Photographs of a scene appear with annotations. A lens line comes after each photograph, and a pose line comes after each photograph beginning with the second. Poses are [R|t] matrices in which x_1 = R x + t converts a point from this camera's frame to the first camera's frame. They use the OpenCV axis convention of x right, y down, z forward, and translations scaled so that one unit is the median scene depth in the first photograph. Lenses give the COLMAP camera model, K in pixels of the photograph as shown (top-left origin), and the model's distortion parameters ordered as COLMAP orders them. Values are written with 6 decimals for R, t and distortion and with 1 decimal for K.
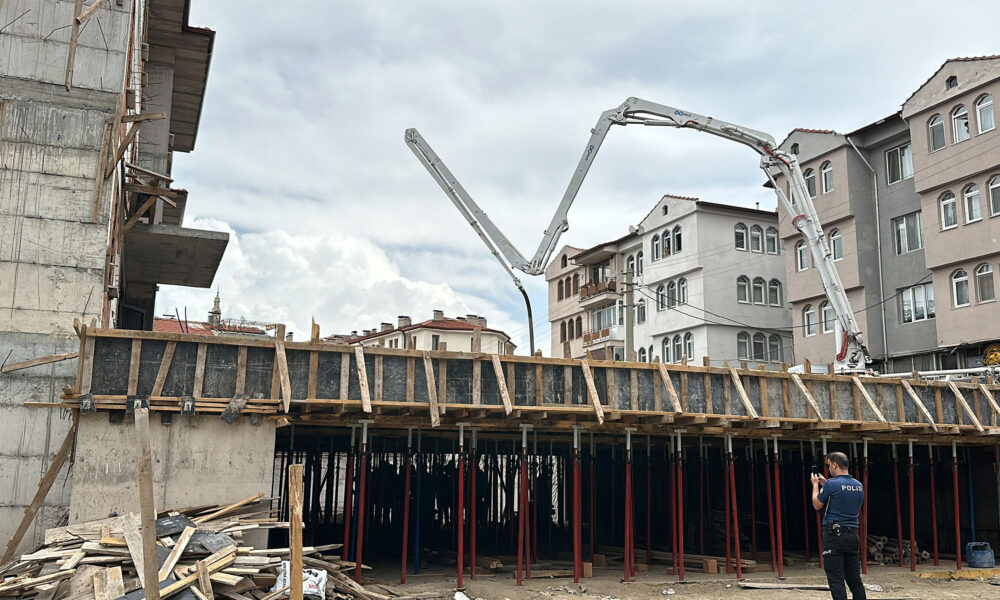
lens RADIAL K [[920.0, 0, 498.9], [0, 920.0, 302.4], [0, 0, 1]] dist [0.050030, 0.000000]
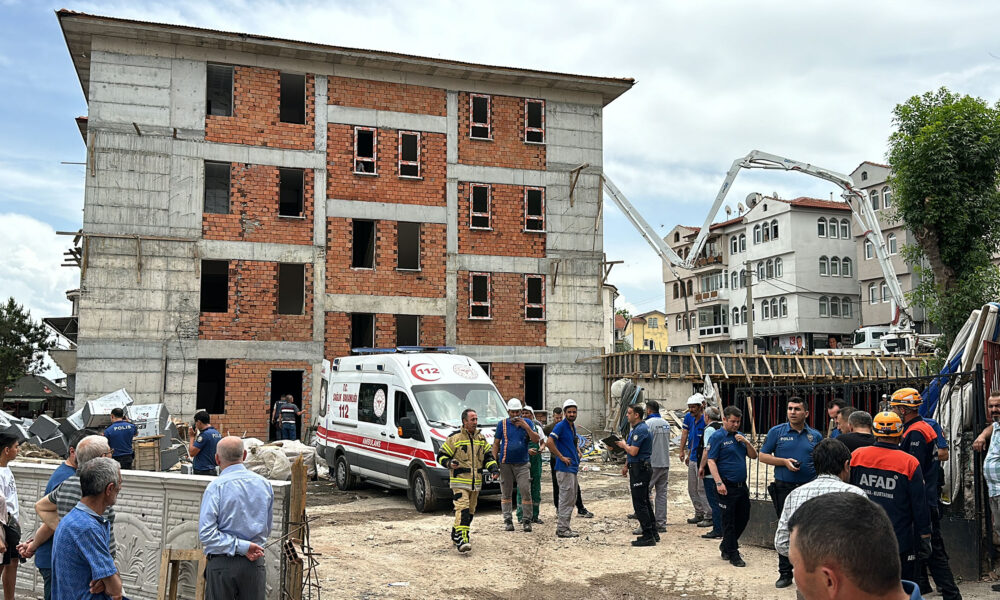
lens RADIAL K [[920.0, 0, 507.3], [0, 920.0, 318.5], [0, 0, 1]] dist [0.050030, 0.000000]
pose [[0.998890, -0.019933, -0.042682, -0.156025], [0.023854, 0.995341, 0.093415, -0.078293], [0.040621, -0.094330, 0.994712, -0.419972]]
